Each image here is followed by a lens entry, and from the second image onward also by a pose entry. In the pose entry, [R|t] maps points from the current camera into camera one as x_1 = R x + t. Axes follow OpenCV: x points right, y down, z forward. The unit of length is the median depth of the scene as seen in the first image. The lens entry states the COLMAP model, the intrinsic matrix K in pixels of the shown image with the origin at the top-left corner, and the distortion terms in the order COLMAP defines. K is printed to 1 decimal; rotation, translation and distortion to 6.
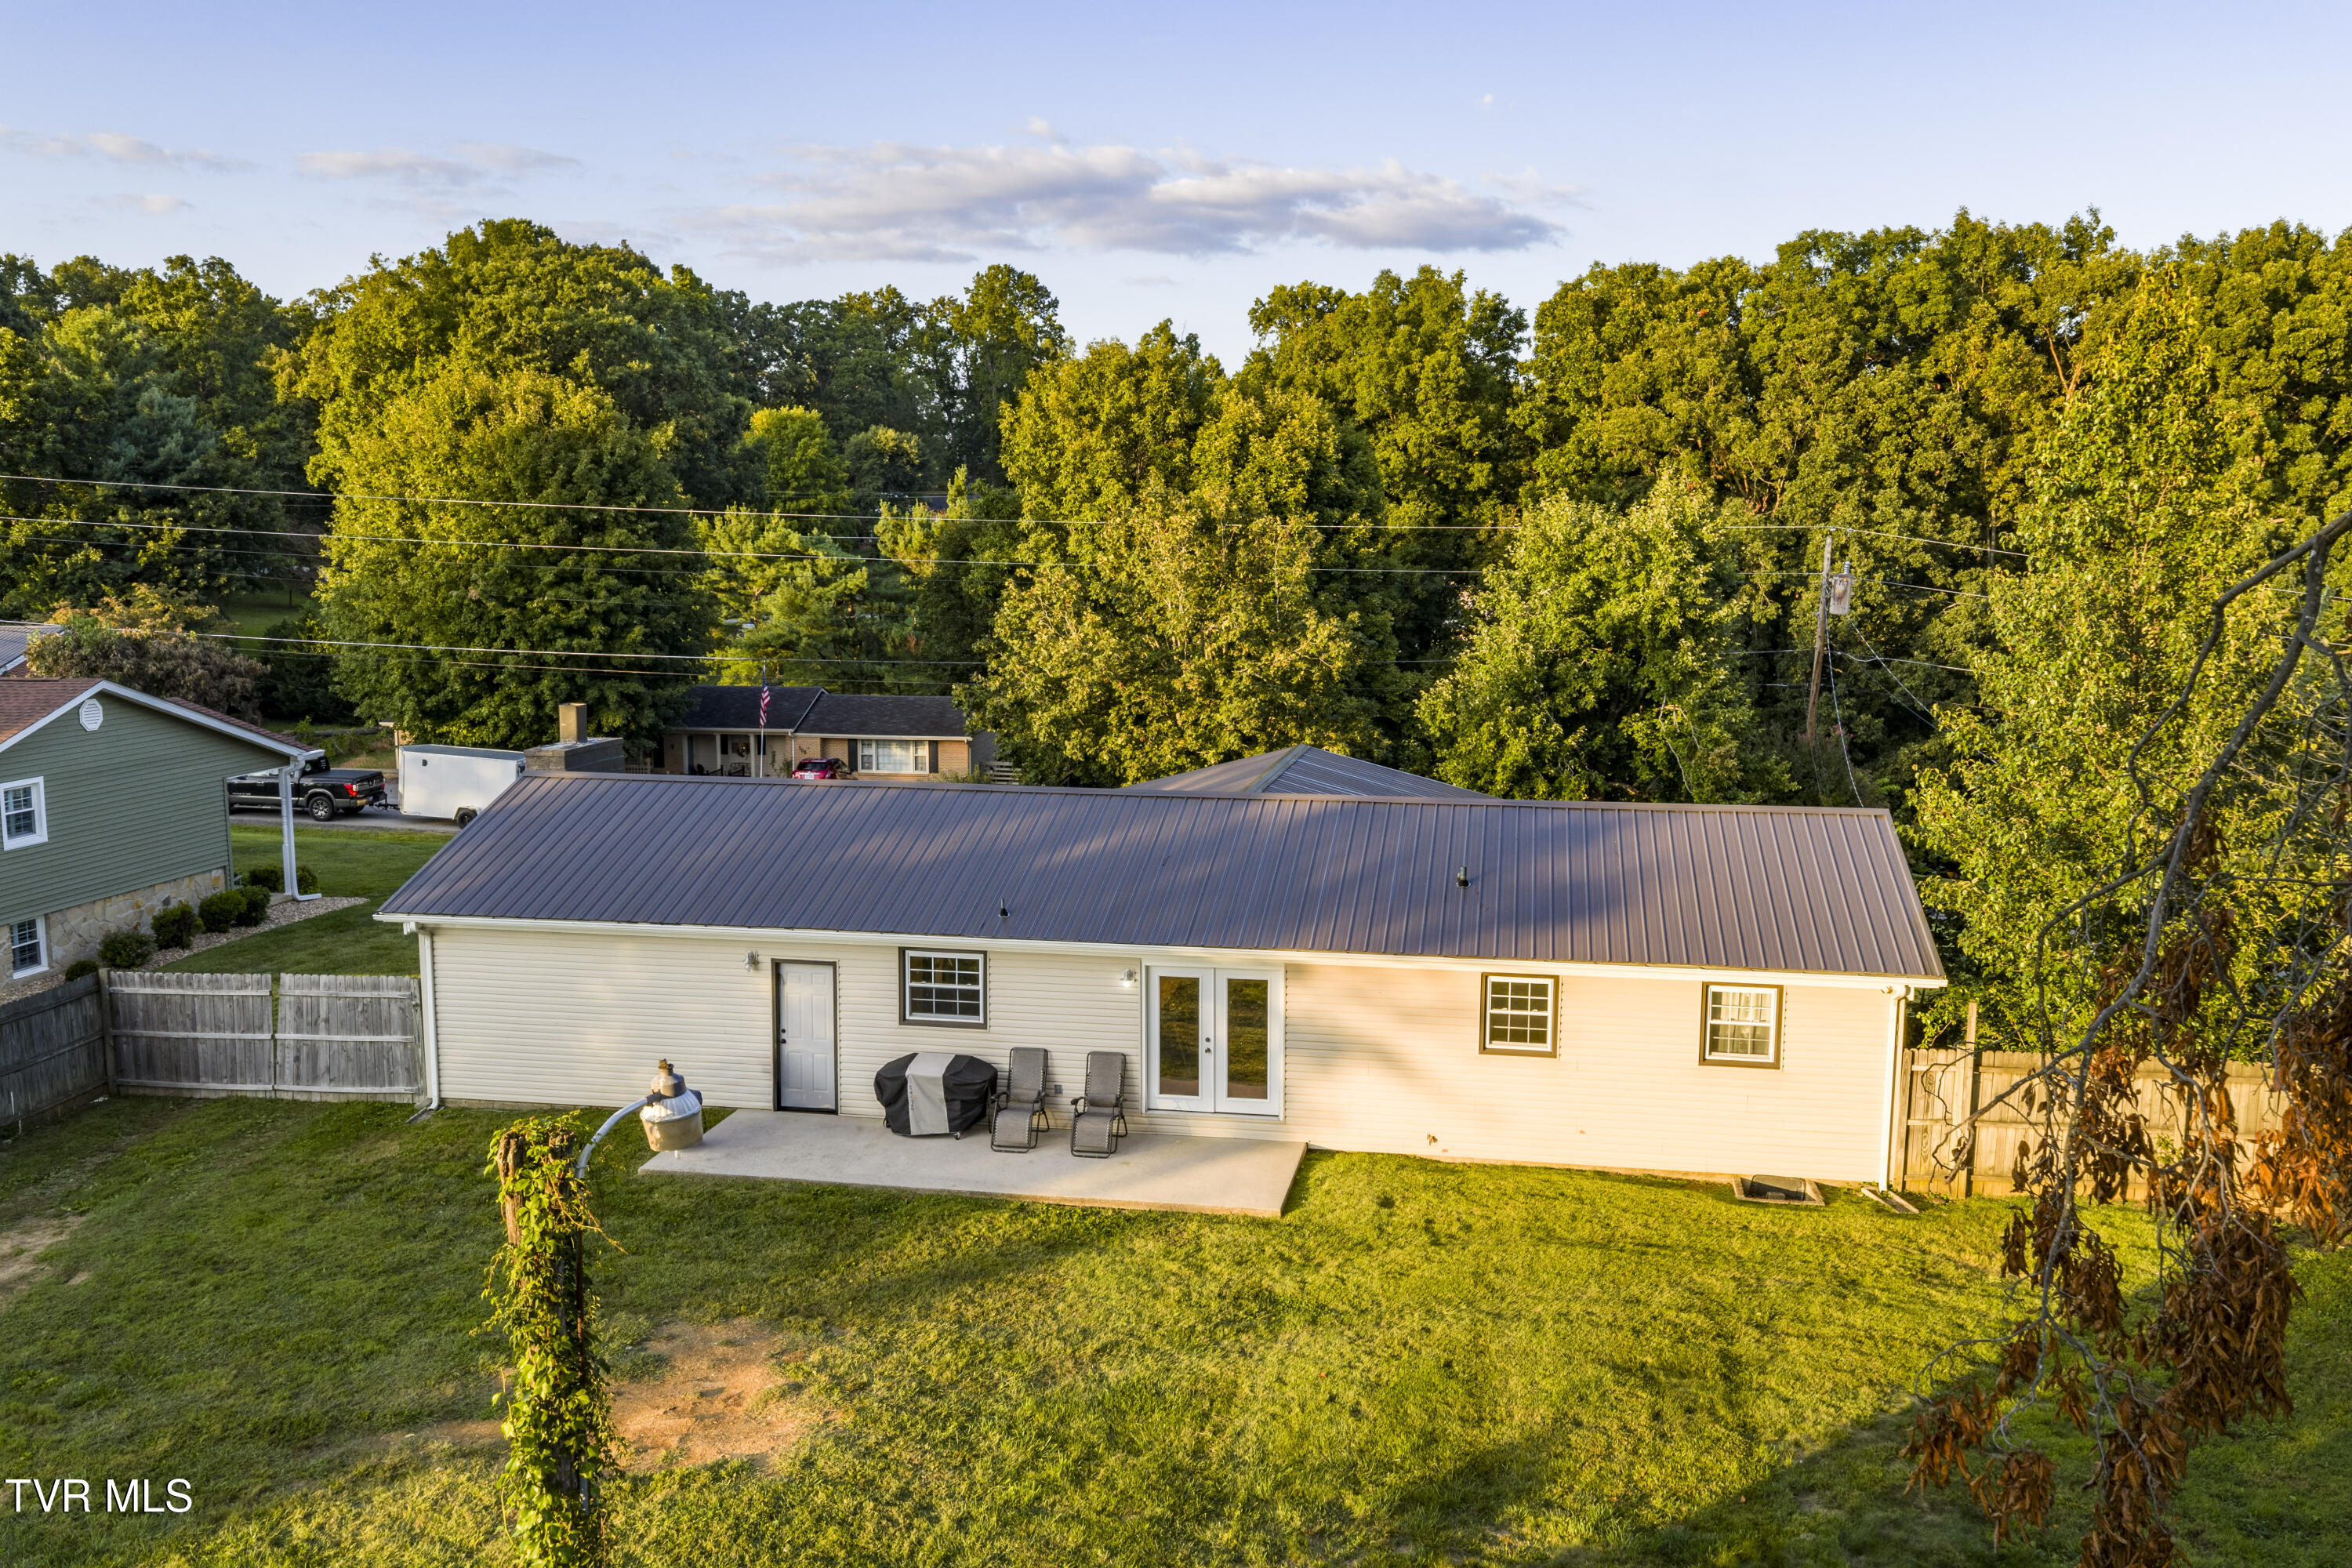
lens RADIAL K [[1992.7, 0, 1176.0], [0, 1992.7, 784.0], [0, 0, 1]] dist [0.007787, -0.010610]
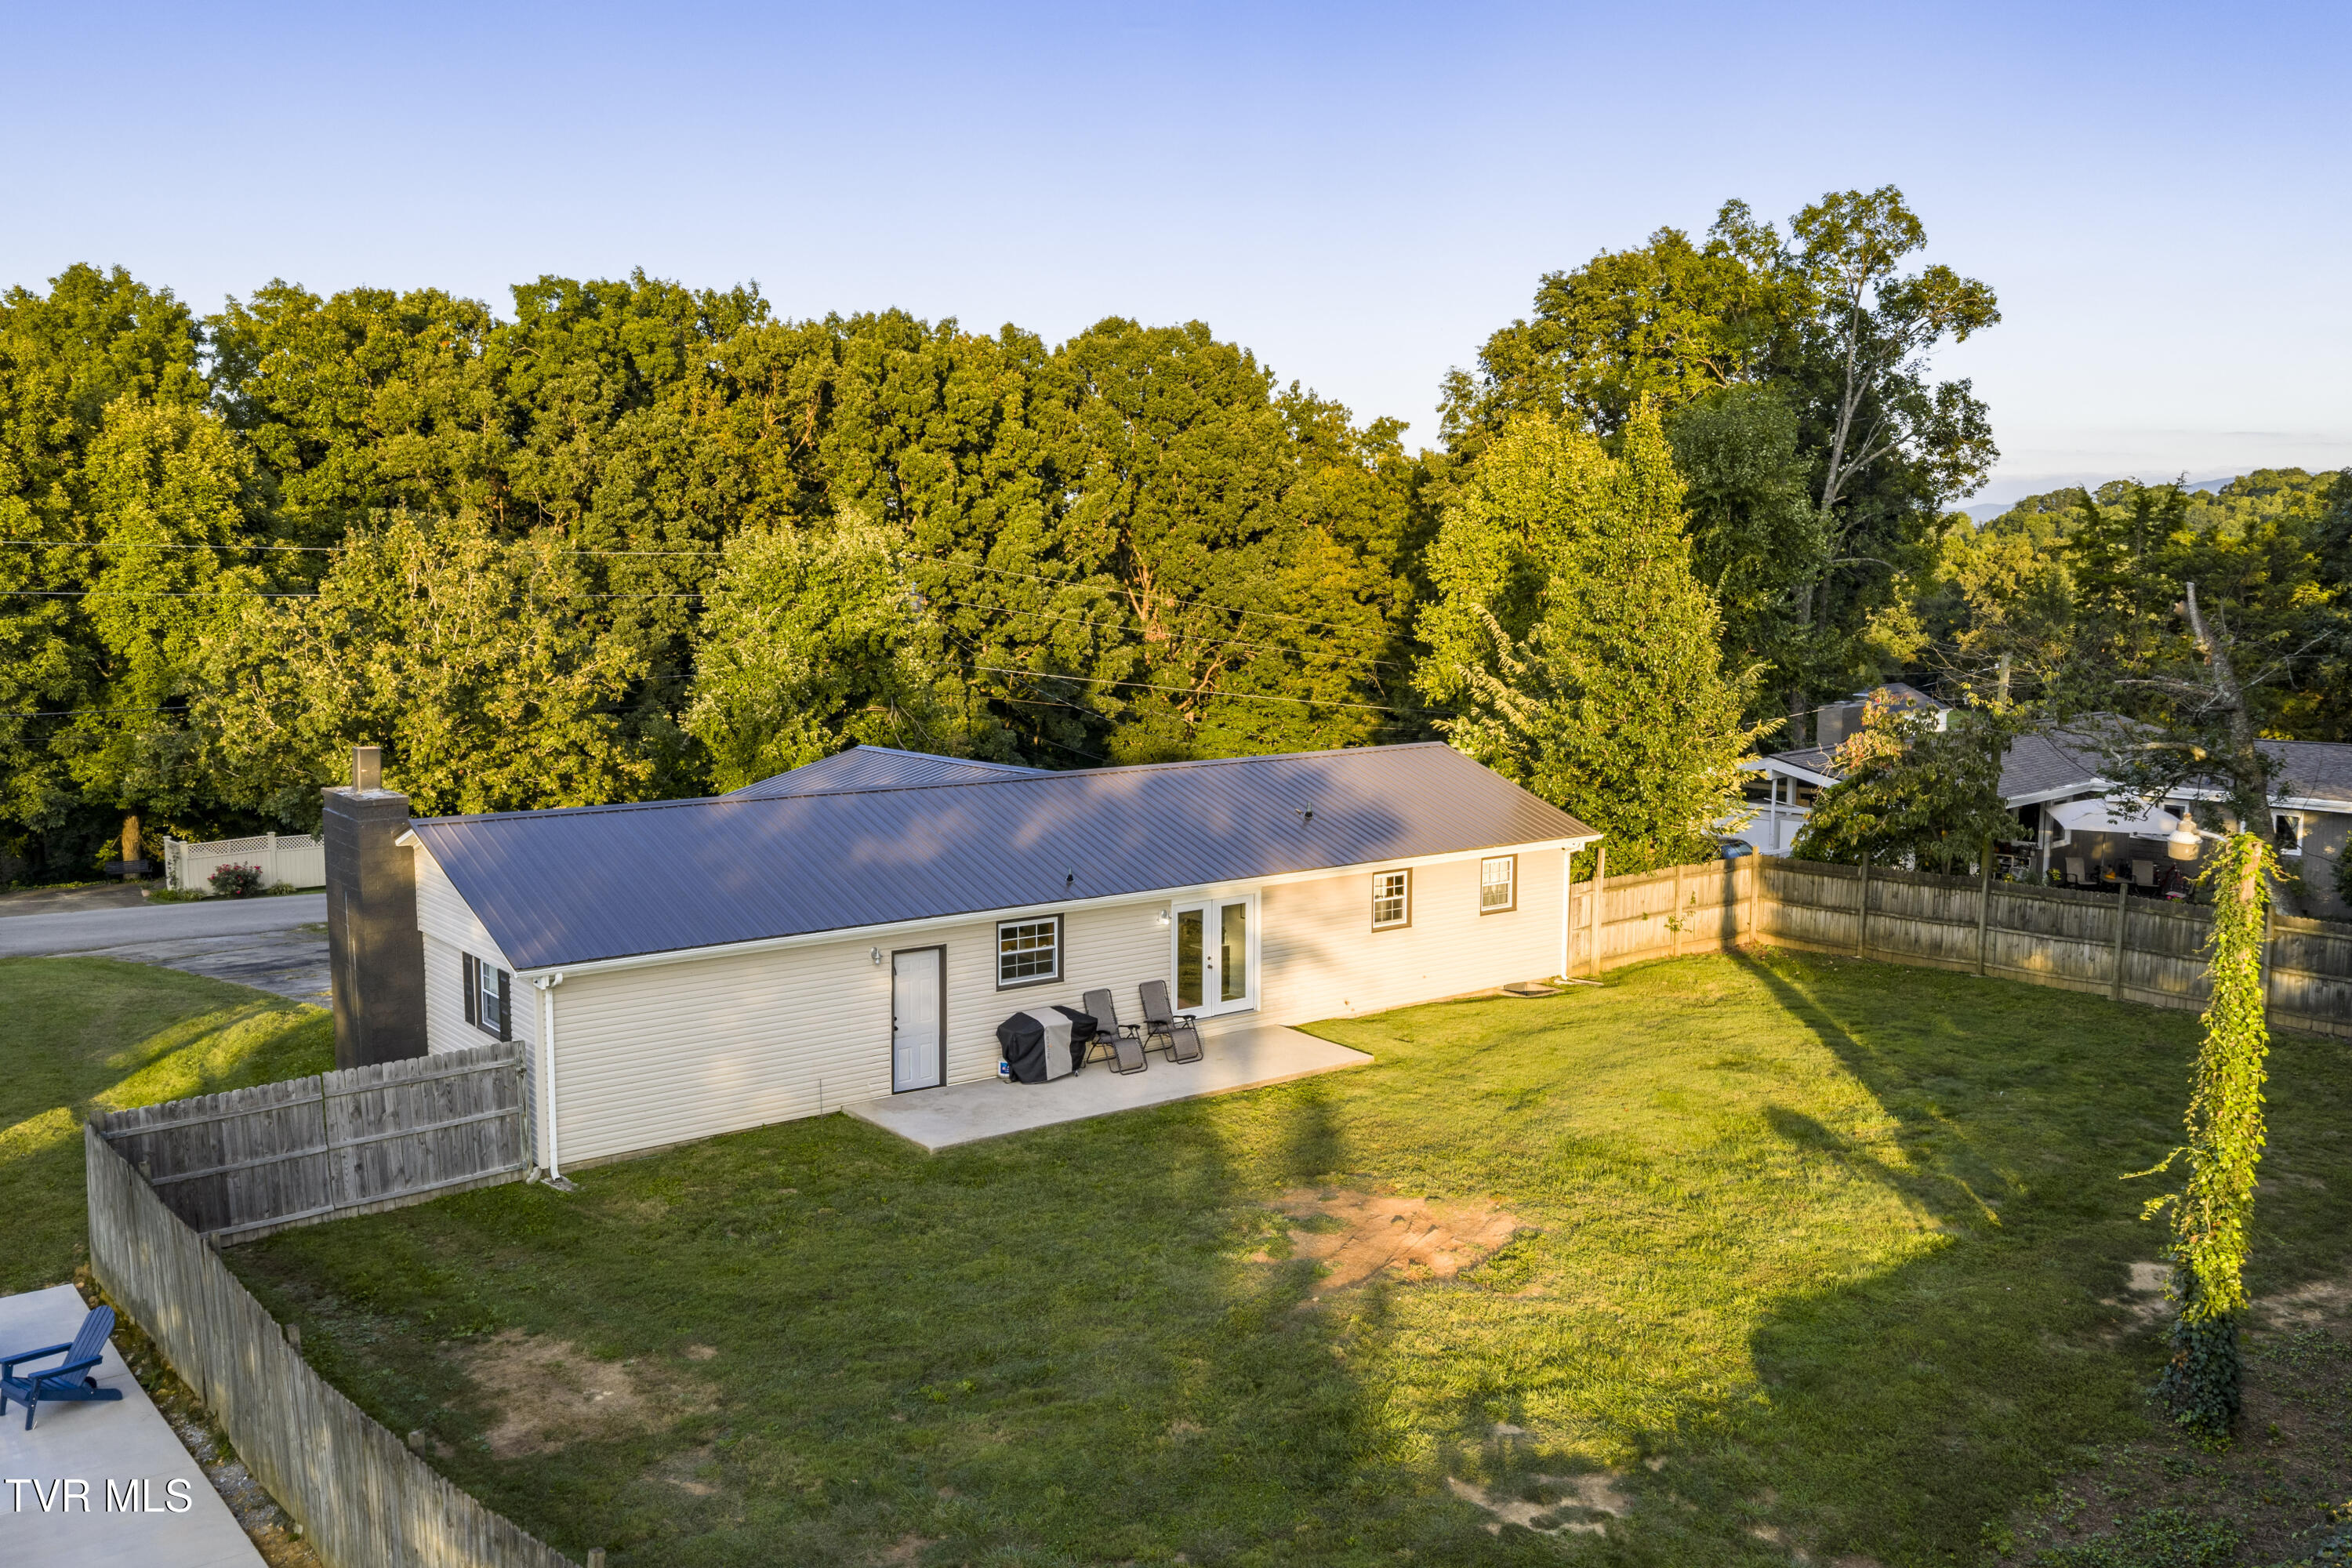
lens RADIAL K [[2015.9, 0, 1176.0], [0, 2015.9, 784.0], [0, 0, 1]] dist [0.027636, 0.009749]
pose [[0.661917, -0.085290, 0.744709, -0.844613], [0.098830, 0.994762, 0.026085, -0.013537], [-0.743033, 0.056334, 0.666879, 0.153288]]
